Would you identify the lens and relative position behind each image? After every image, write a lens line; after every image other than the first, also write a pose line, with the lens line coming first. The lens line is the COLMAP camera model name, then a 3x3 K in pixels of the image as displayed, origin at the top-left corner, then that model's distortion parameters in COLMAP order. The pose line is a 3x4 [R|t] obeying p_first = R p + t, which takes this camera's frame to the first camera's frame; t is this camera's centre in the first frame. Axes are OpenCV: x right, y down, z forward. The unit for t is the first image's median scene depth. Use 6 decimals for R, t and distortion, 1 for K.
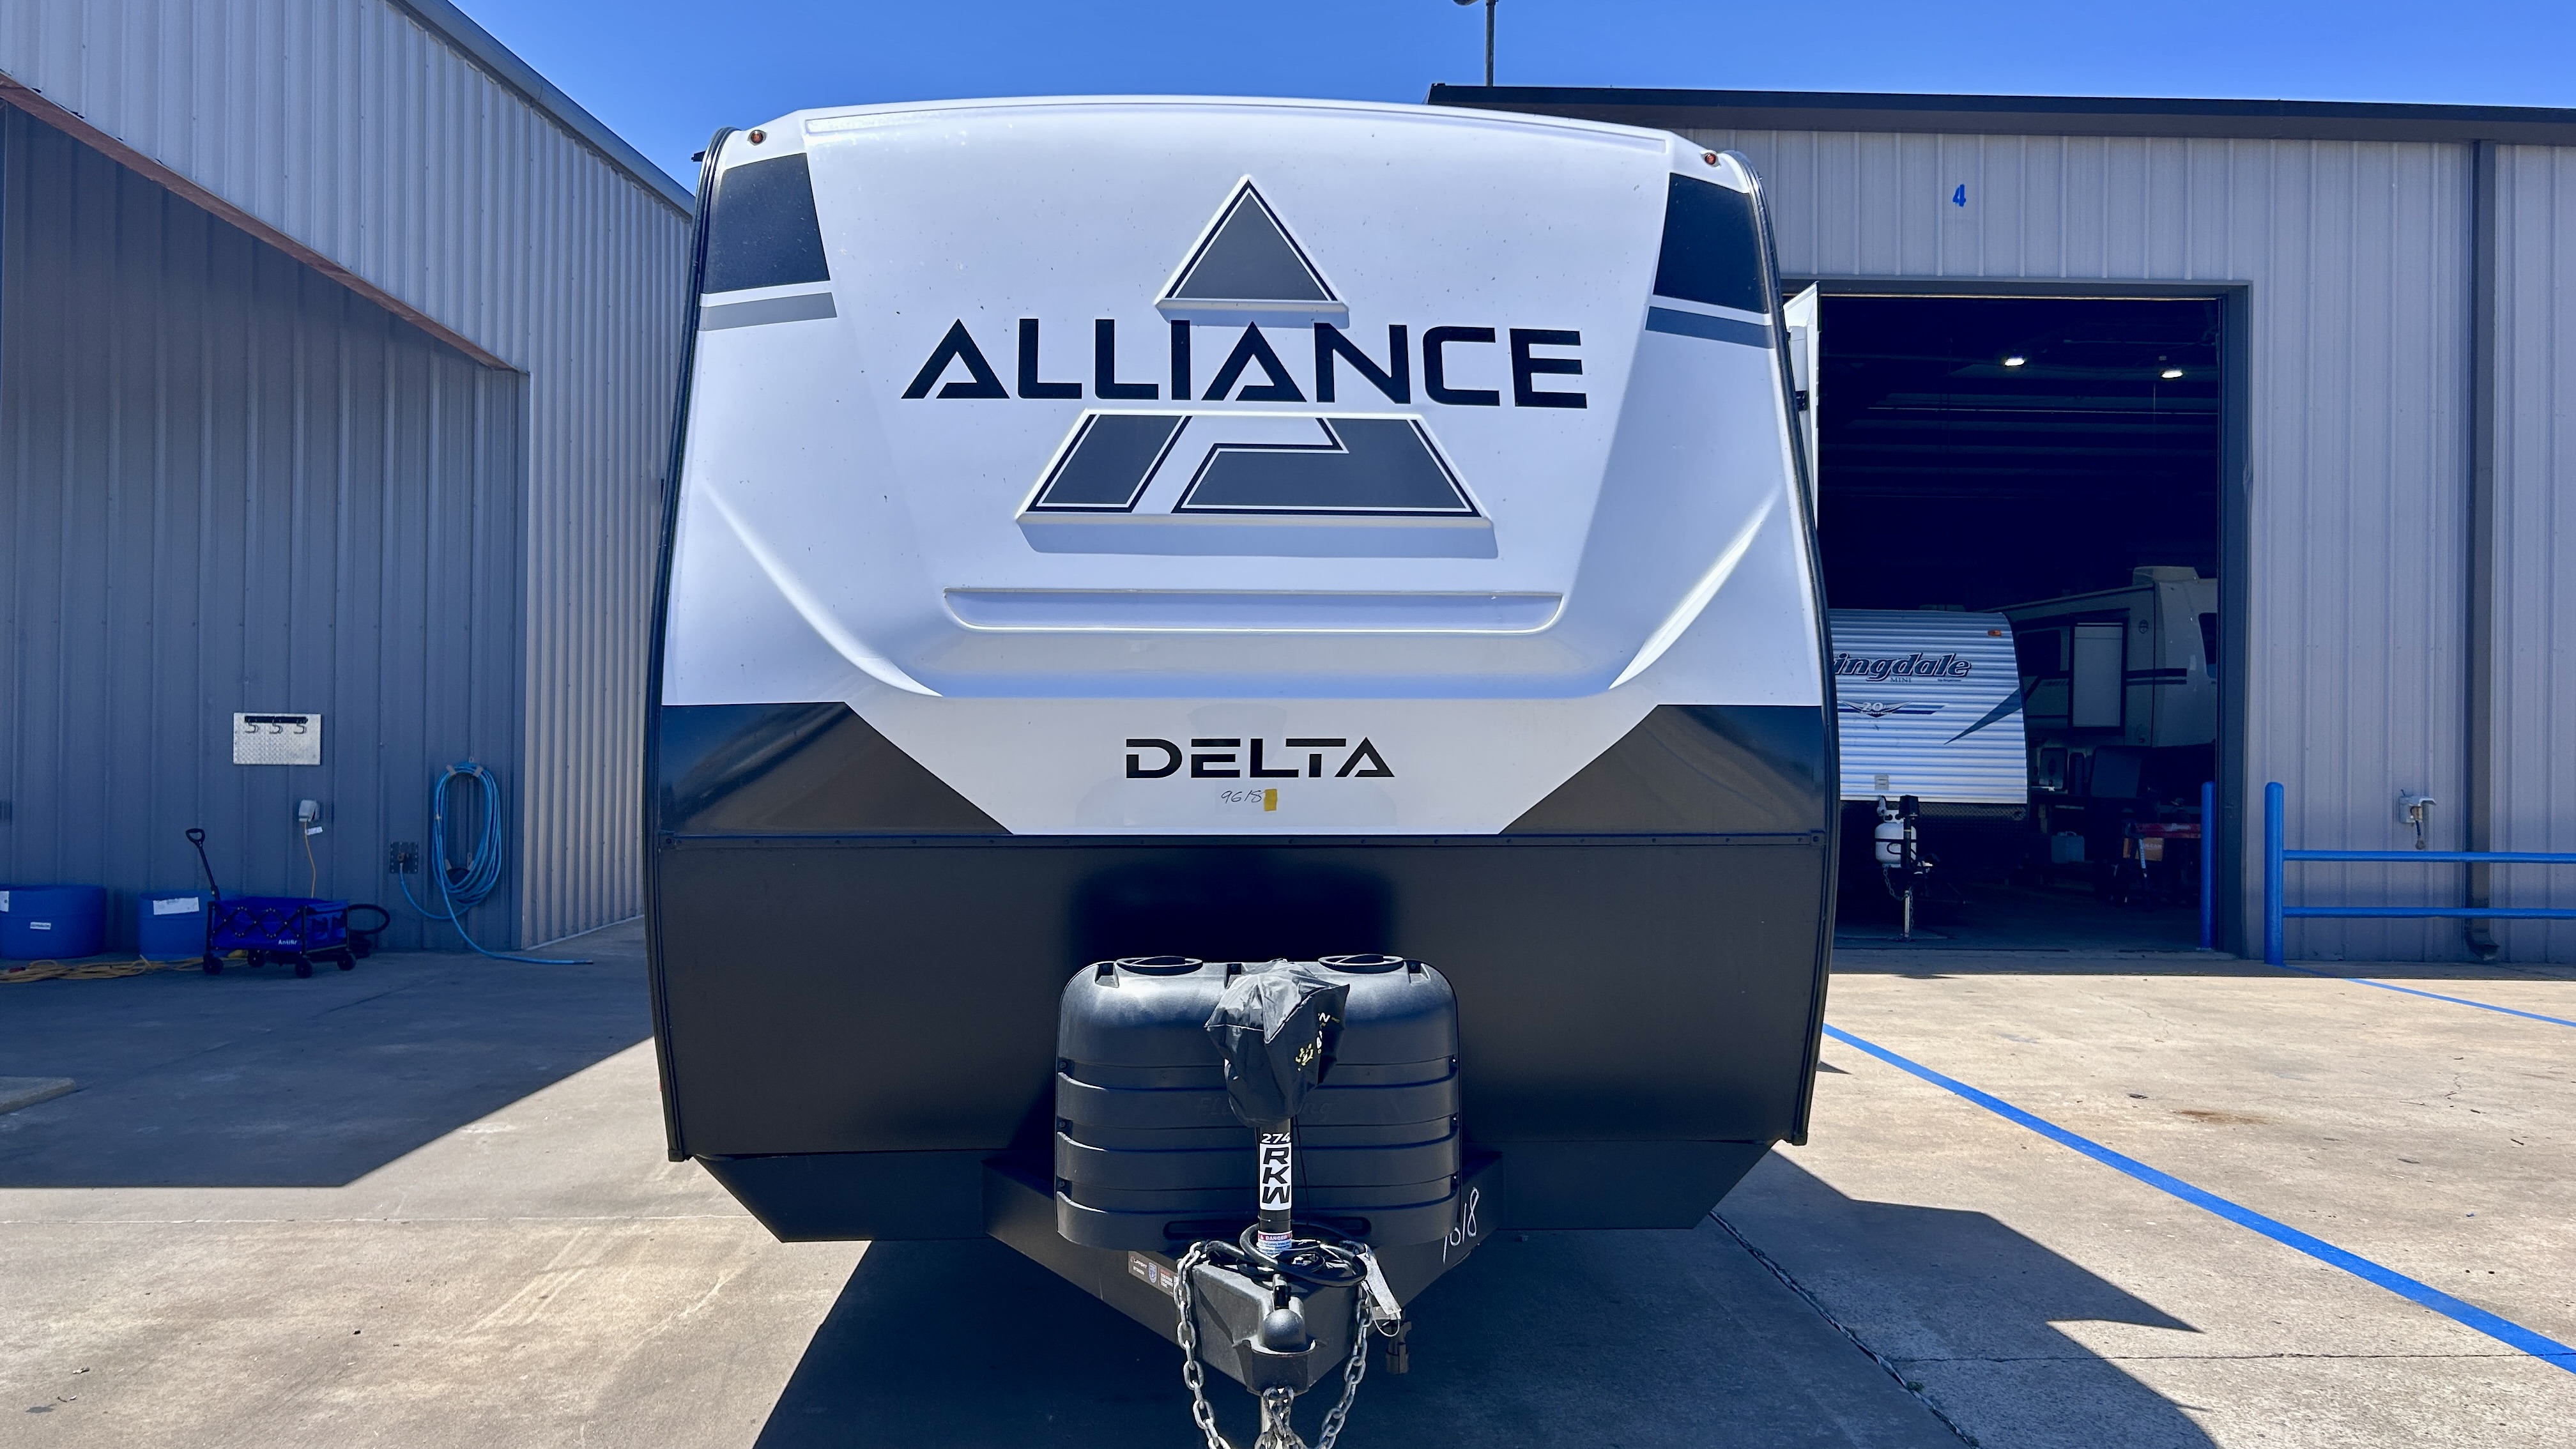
lens RADIAL K [[1925.1, 0, 1283.1], [0, 1925.1, 754.9], [0, 0, 1]] dist [0.204846, -0.454740]
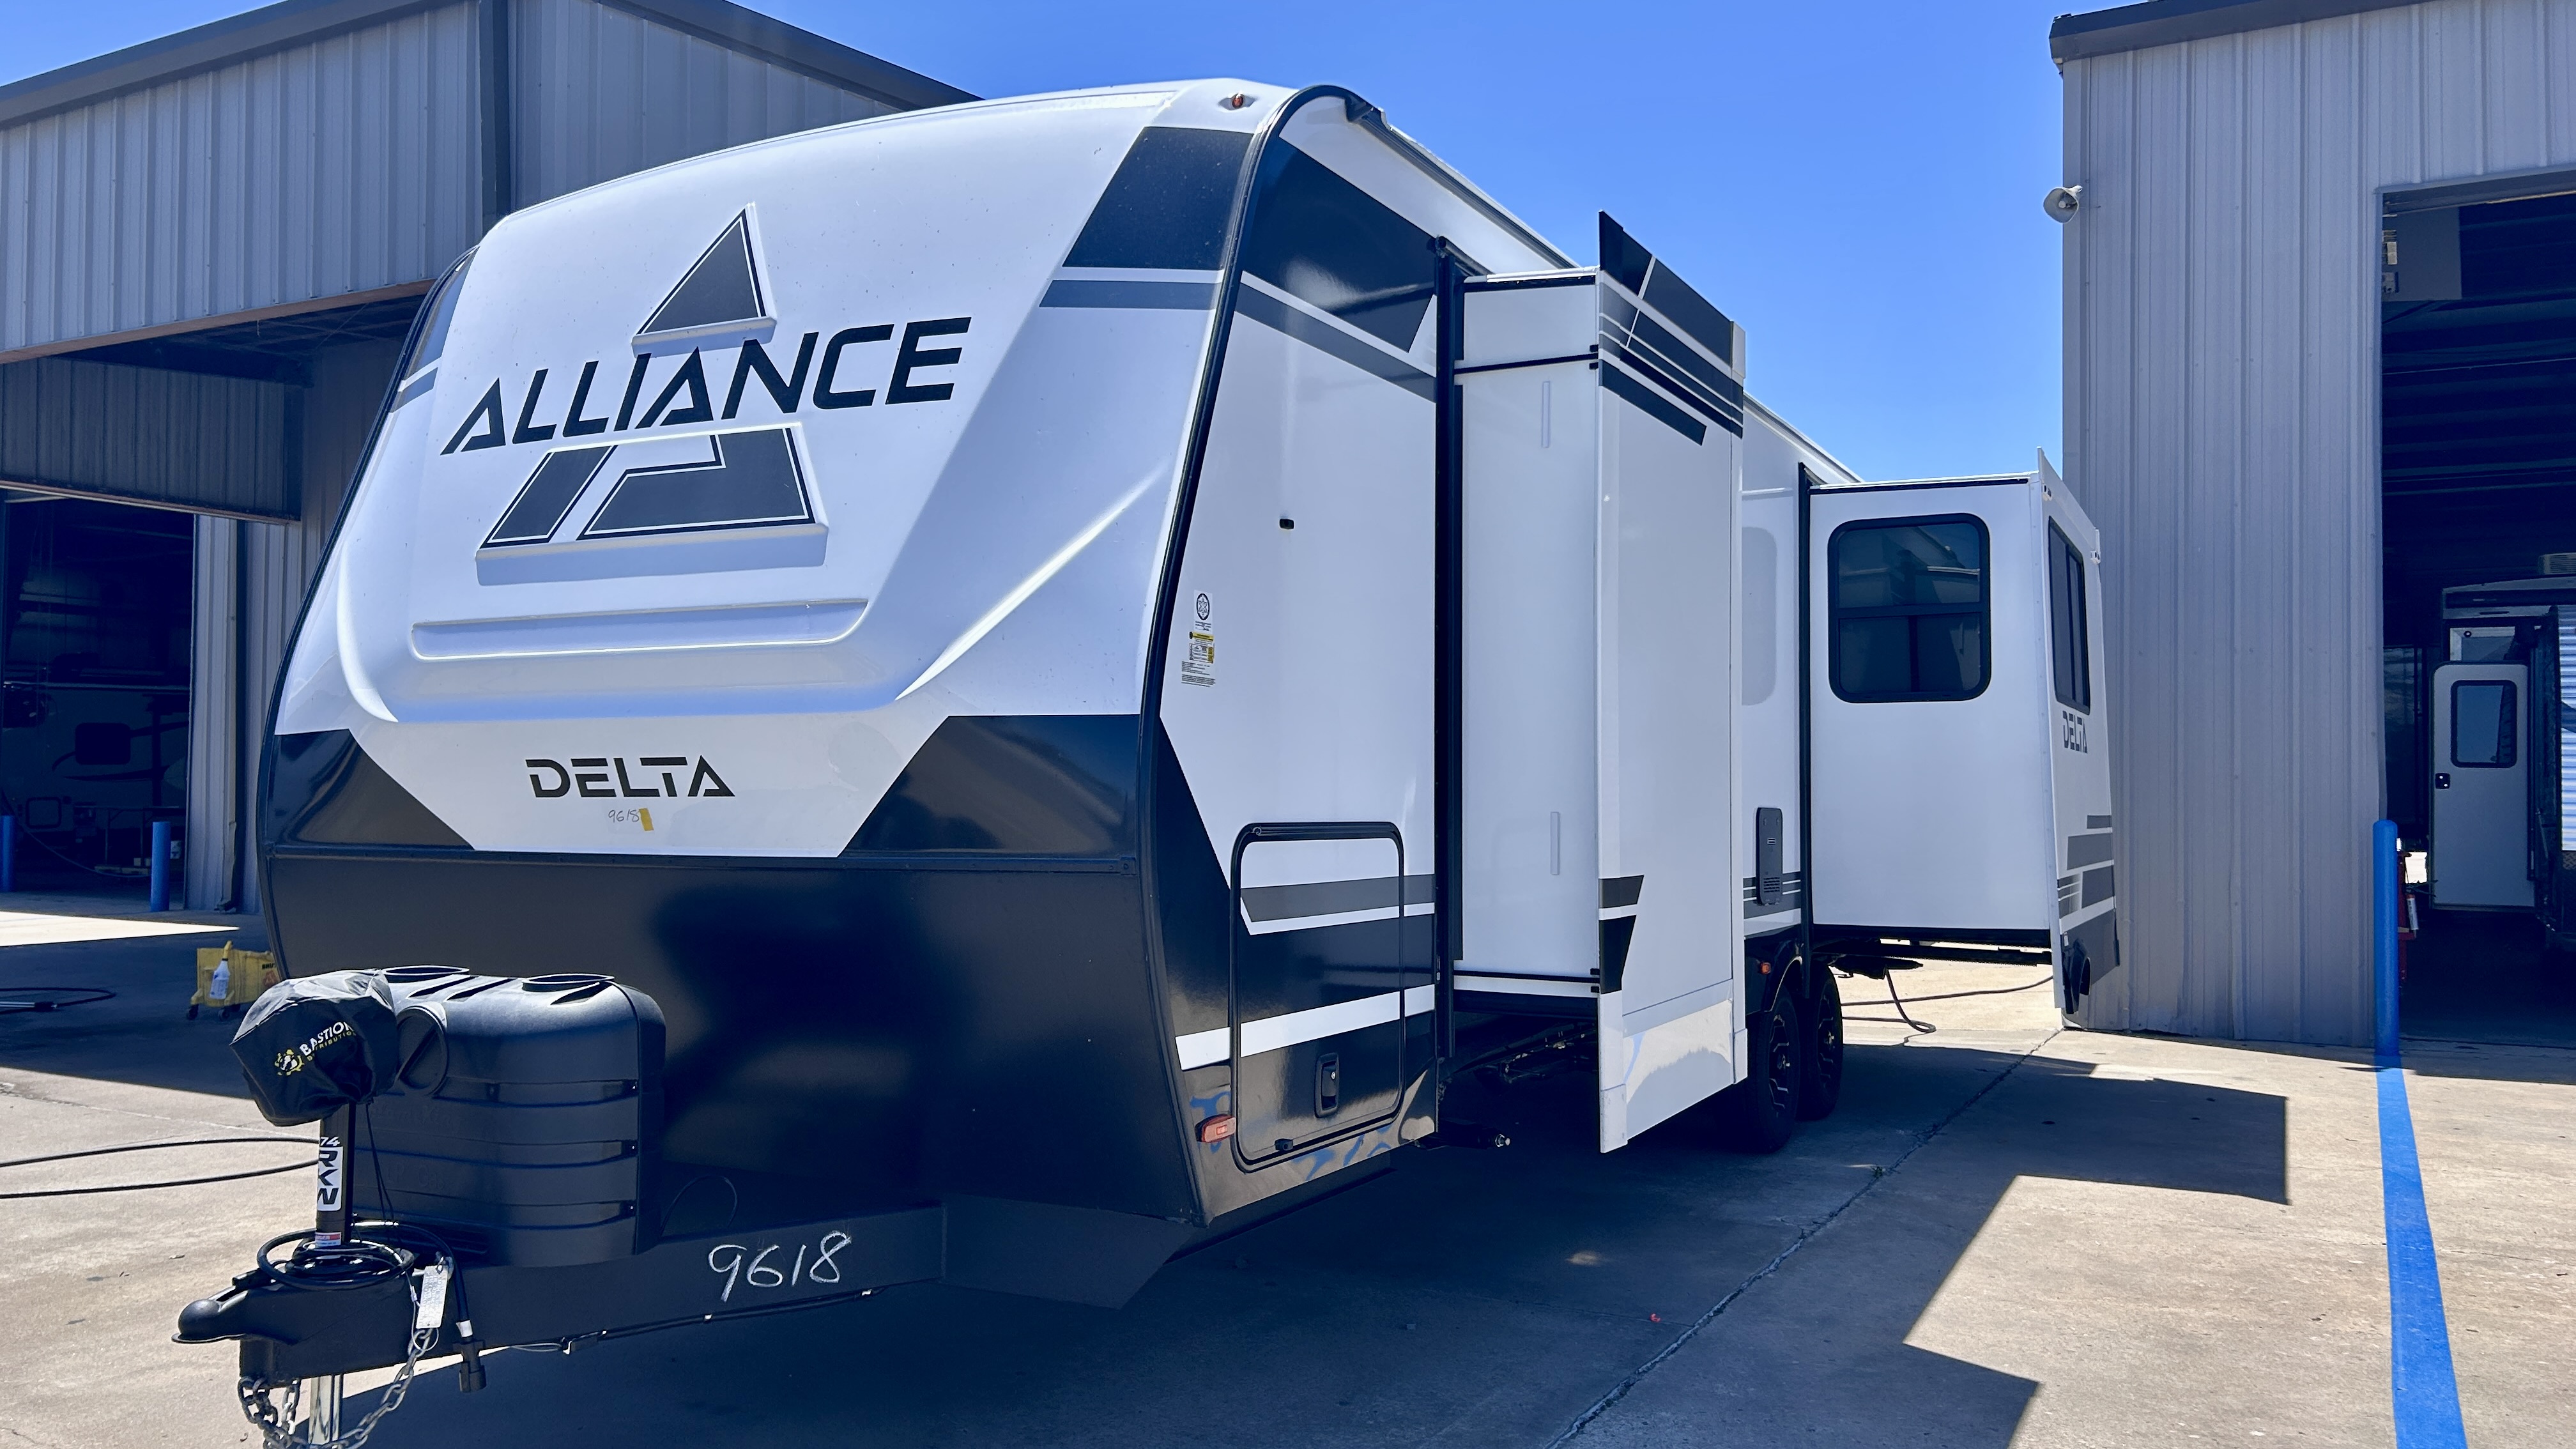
lens RADIAL K [[1925.1, 0, 1283.1], [0, 1925.1, 754.9], [0, 0, 1]] dist [0.204846, -0.454740]
pose [[0.846163, -0.011795, -0.532794, 0.801004], [-0.001281, 0.999707, -0.024166, 0.013791], [0.532923, 0.021131, 0.845900, 0.310117]]
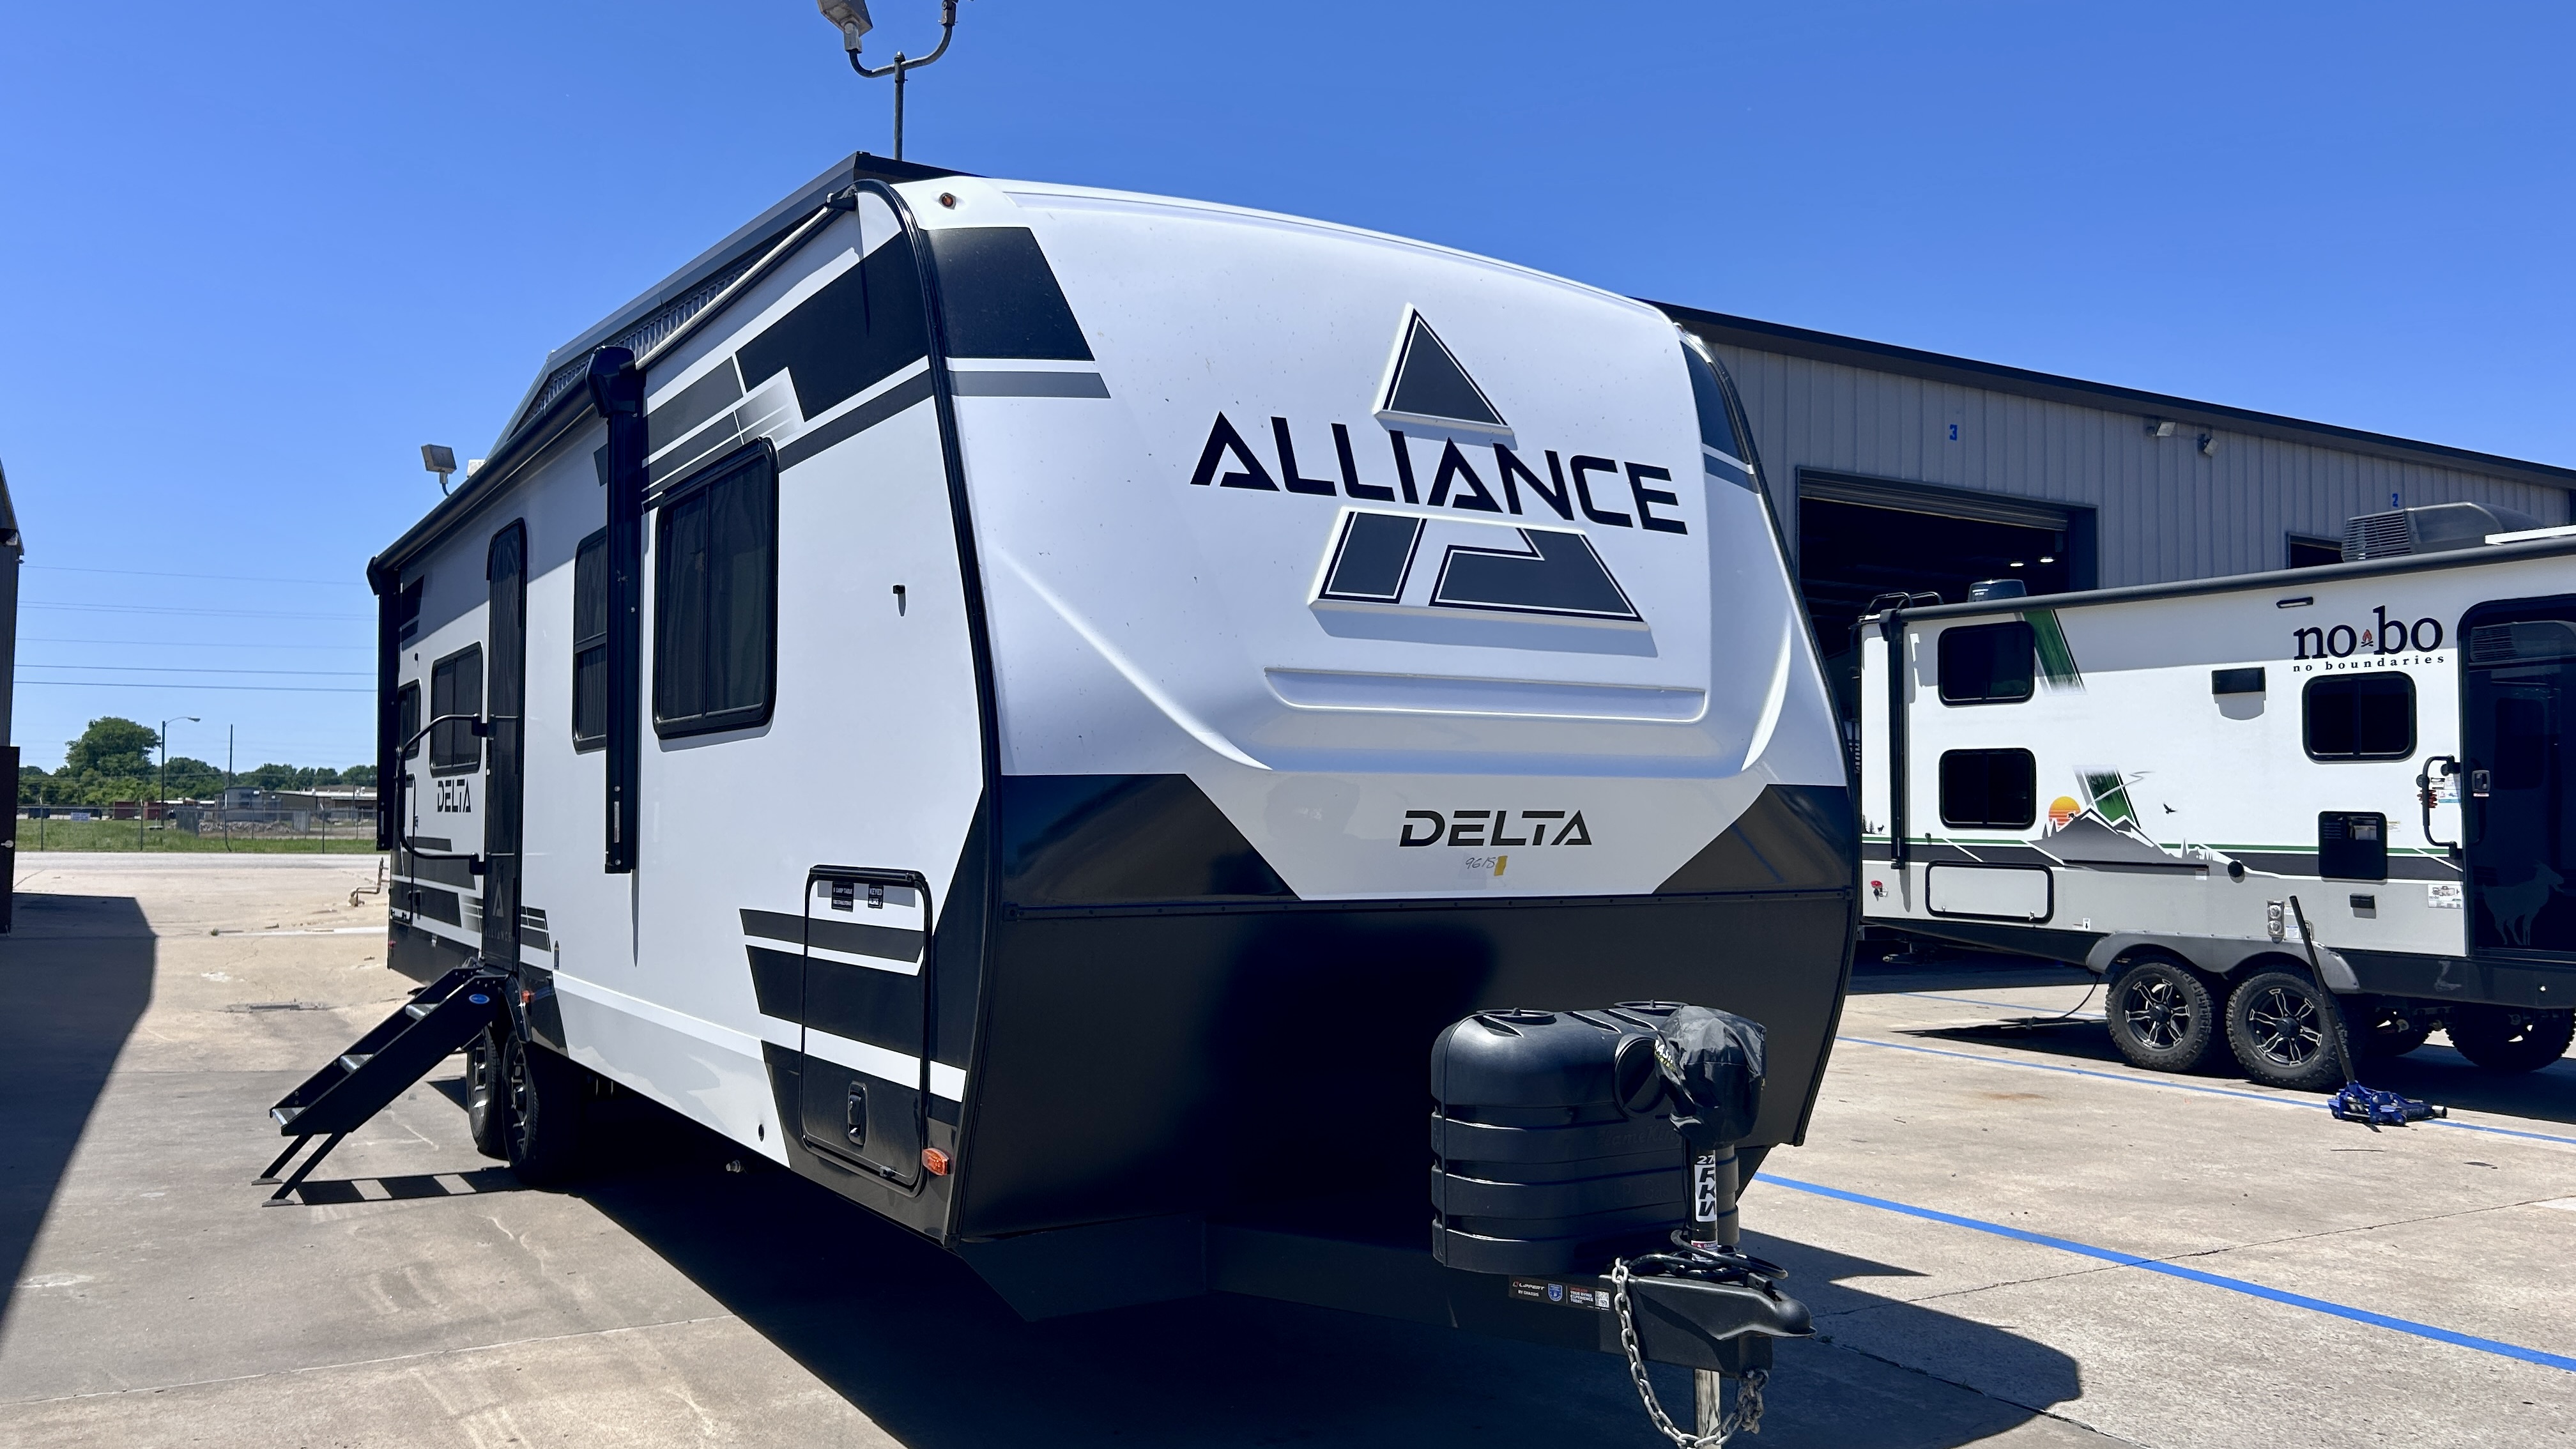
lens RADIAL K [[1925.1, 0, 1283.1], [0, 1925.1, 754.9], [0, 0, 1]] dist [0.204846, -0.454740]
pose [[0.889176, 0.016826, 0.457257, -0.620640], [-0.001835, 0.999447, -0.033209, -0.003326], [-0.457562, 0.028690, 0.888715, 0.059827]]
